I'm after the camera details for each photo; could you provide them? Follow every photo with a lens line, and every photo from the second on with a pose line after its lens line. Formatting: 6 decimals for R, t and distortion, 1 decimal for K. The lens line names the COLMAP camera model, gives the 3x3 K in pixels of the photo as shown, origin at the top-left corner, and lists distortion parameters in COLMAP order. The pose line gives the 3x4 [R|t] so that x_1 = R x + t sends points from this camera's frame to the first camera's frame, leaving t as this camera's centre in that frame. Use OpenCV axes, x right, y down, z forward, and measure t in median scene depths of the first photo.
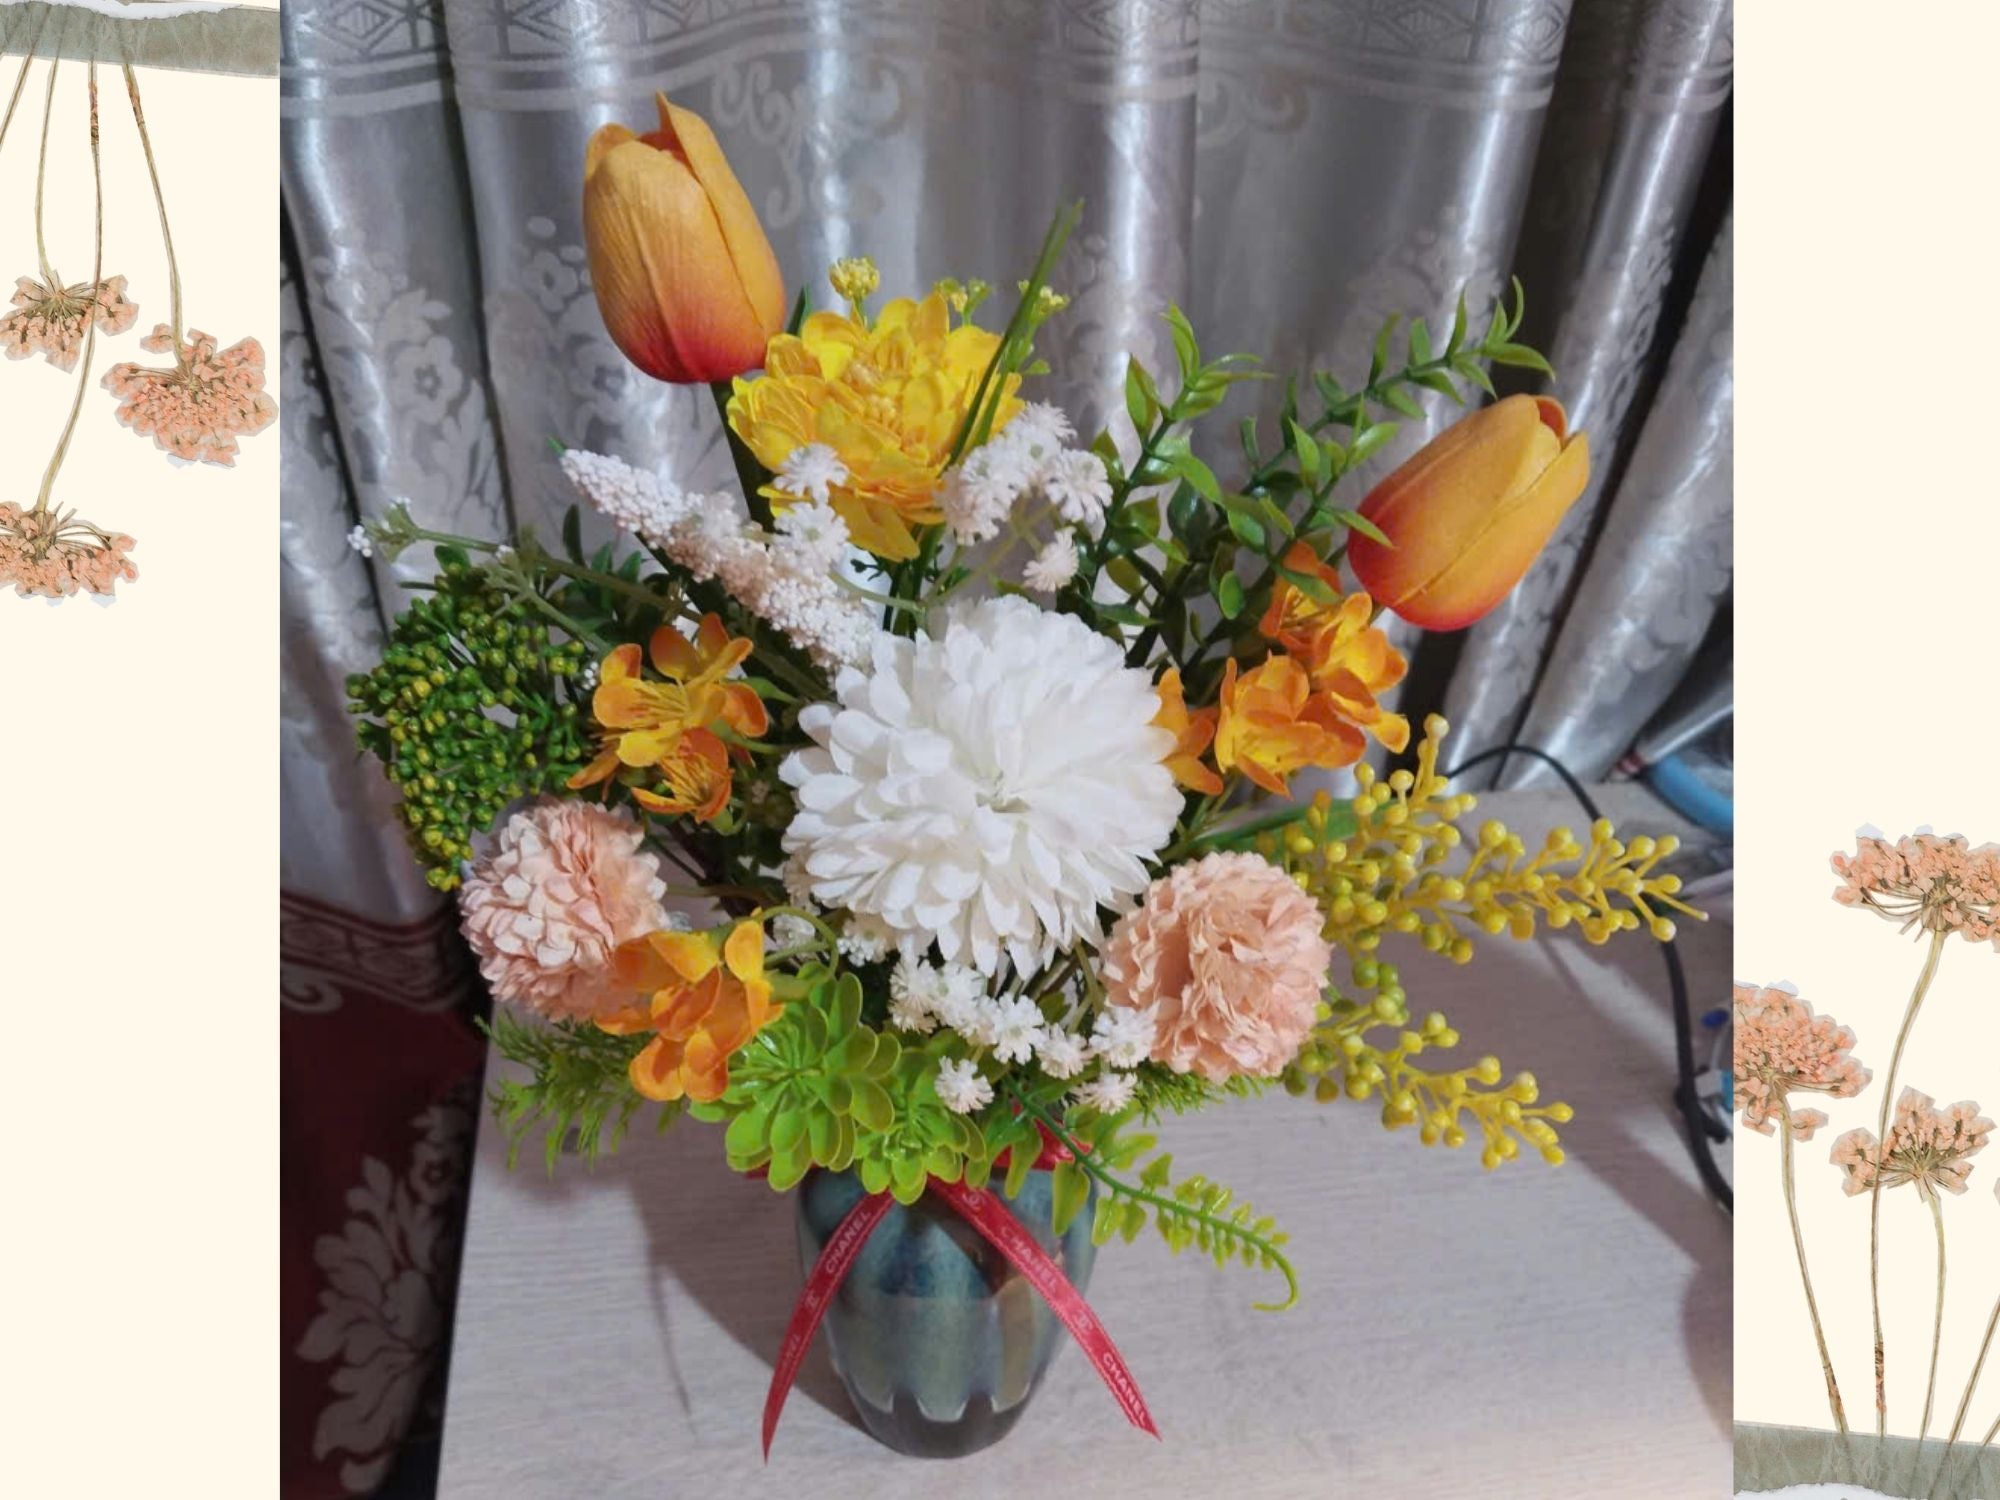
lens RADIAL K [[1635.1, 0, 1014.9], [0, 1635.1, 792.5], [0, 0, 1]] dist [0.026524, -0.093240]
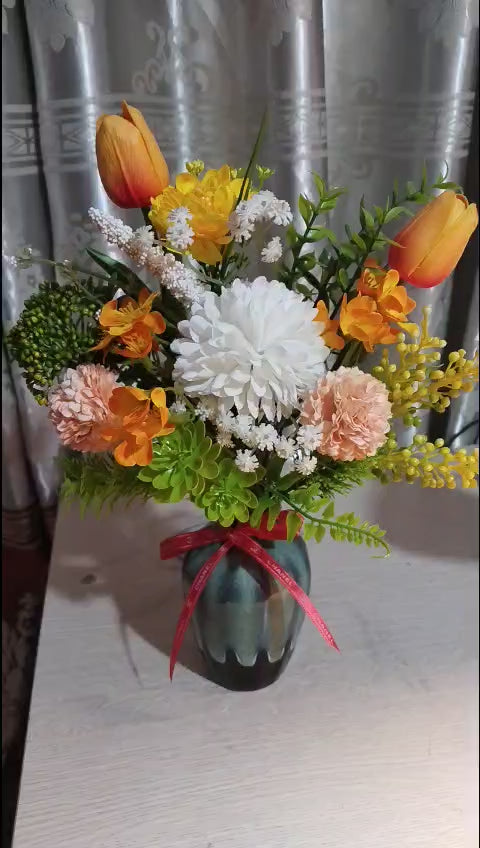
lens RADIAL K [[711.8, 0, 238.2], [0, 711.8, 403.0], [0, 0, 1]] dist [0.042287, -0.077888]
pose [[0.997875, -0.046236, -0.045910, 0.005425], [0.037083, 0.982354, -0.183319, 0.164408], [0.053576, 0.181227, 0.981981, -0.045481]]
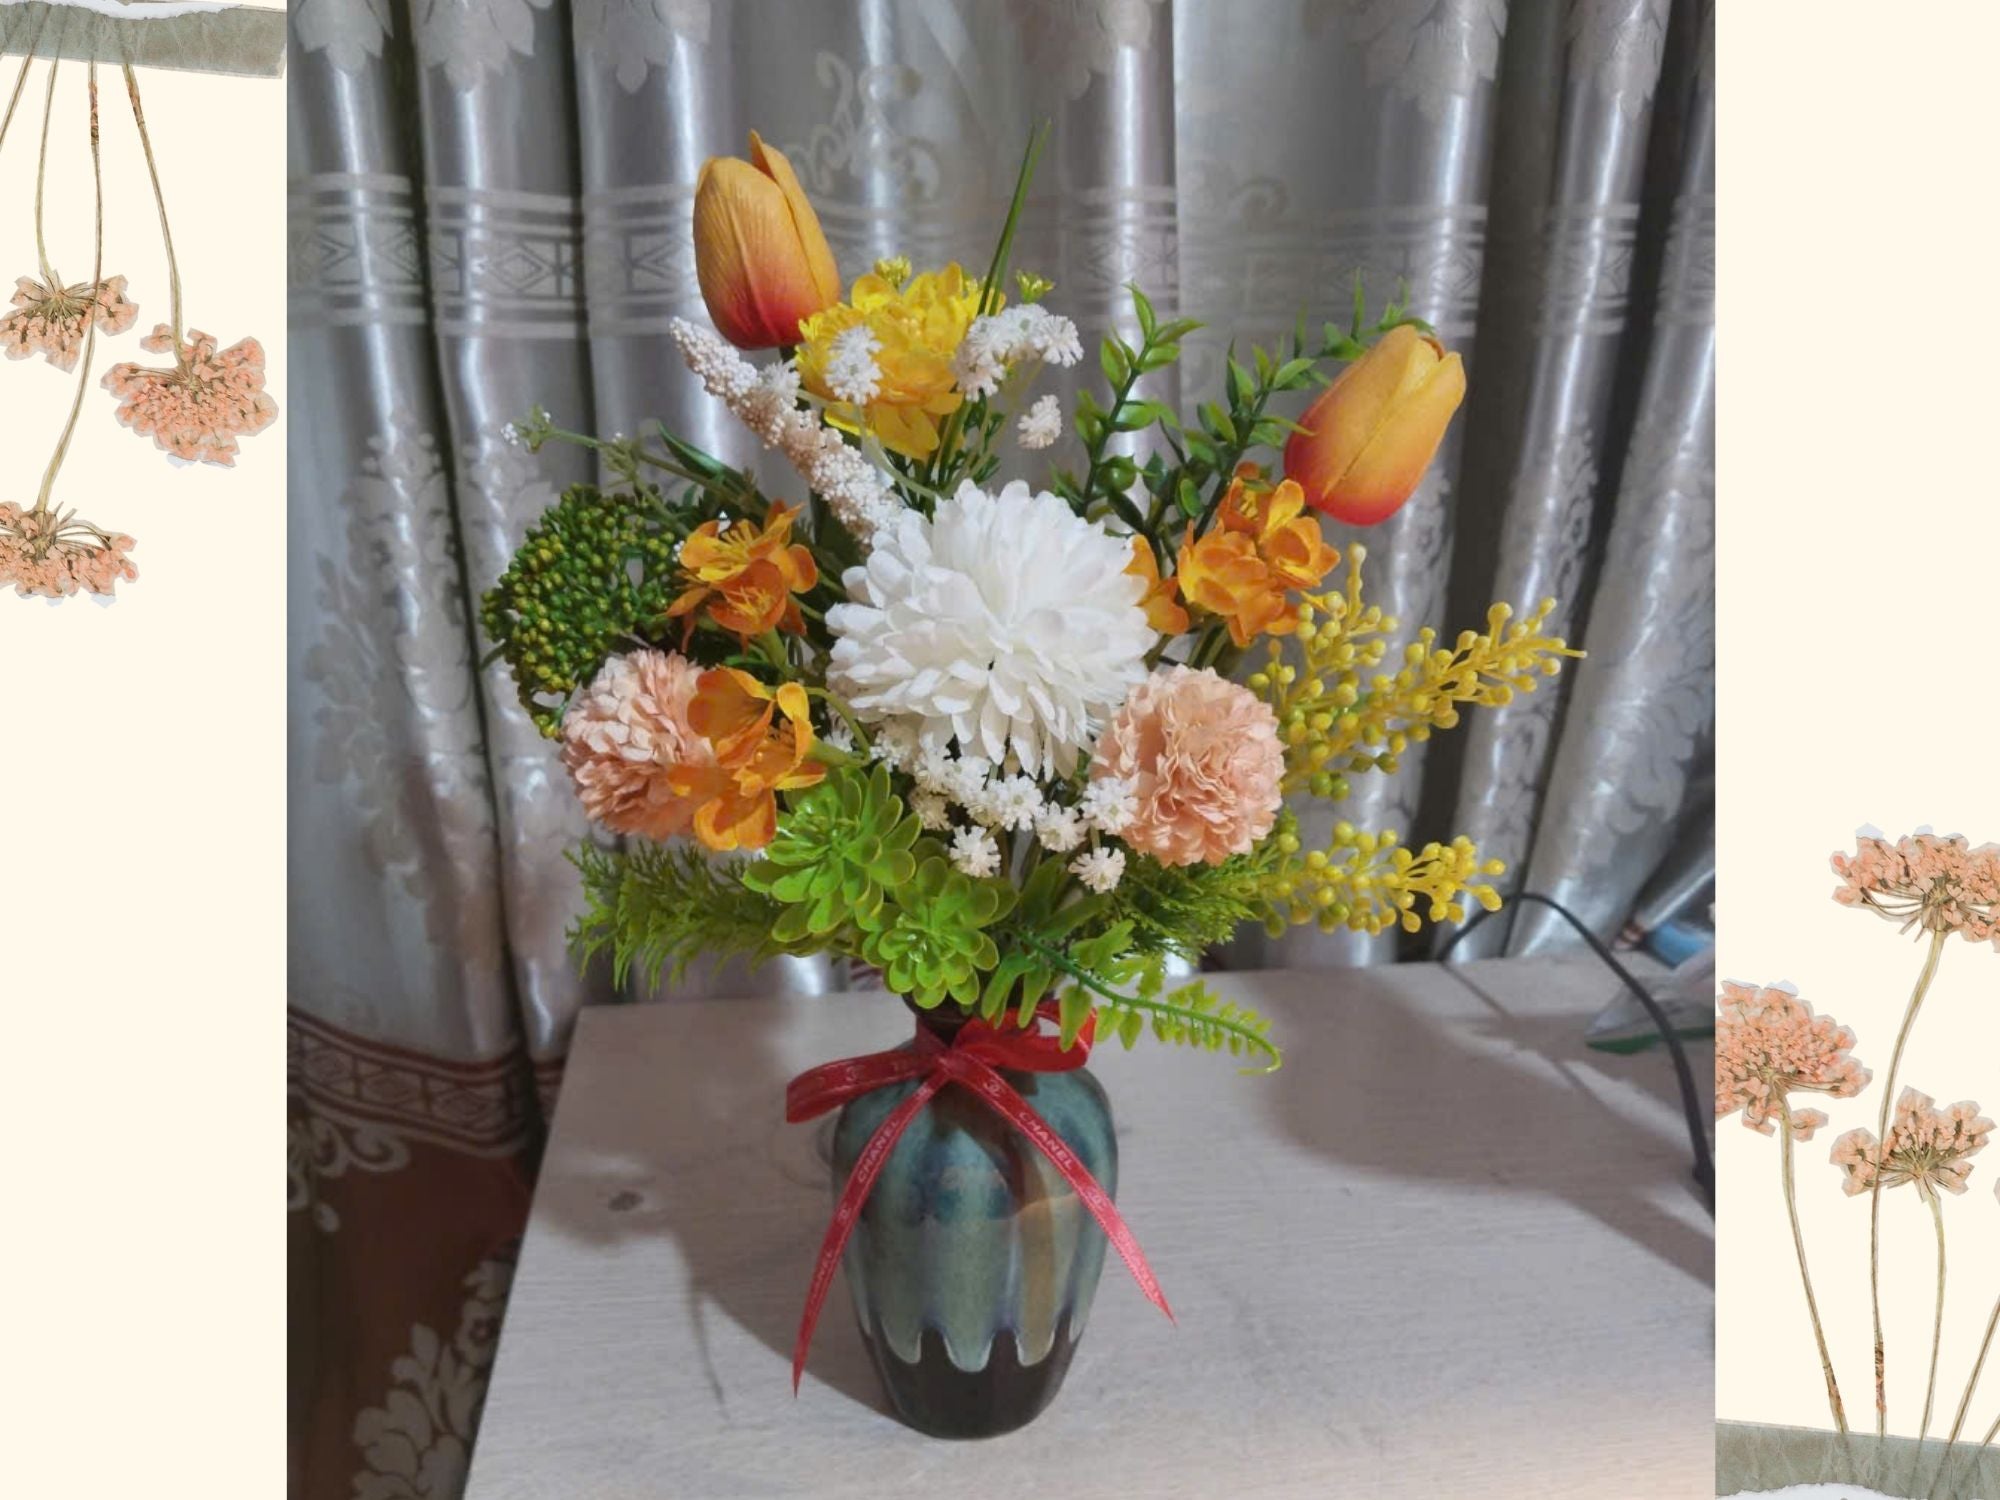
lens RADIAL K [[1596.9, 0, 1002.8], [0, 1596.9, 714.2], [0, 0, 1]] dist [0.046161, -0.099558]
pose [[0.999007, -0.021727, -0.038896, 0.019950], [0.008064, 0.946791, -0.321749, 0.256903], [0.043817, 0.321116, 0.946026, -0.063343]]
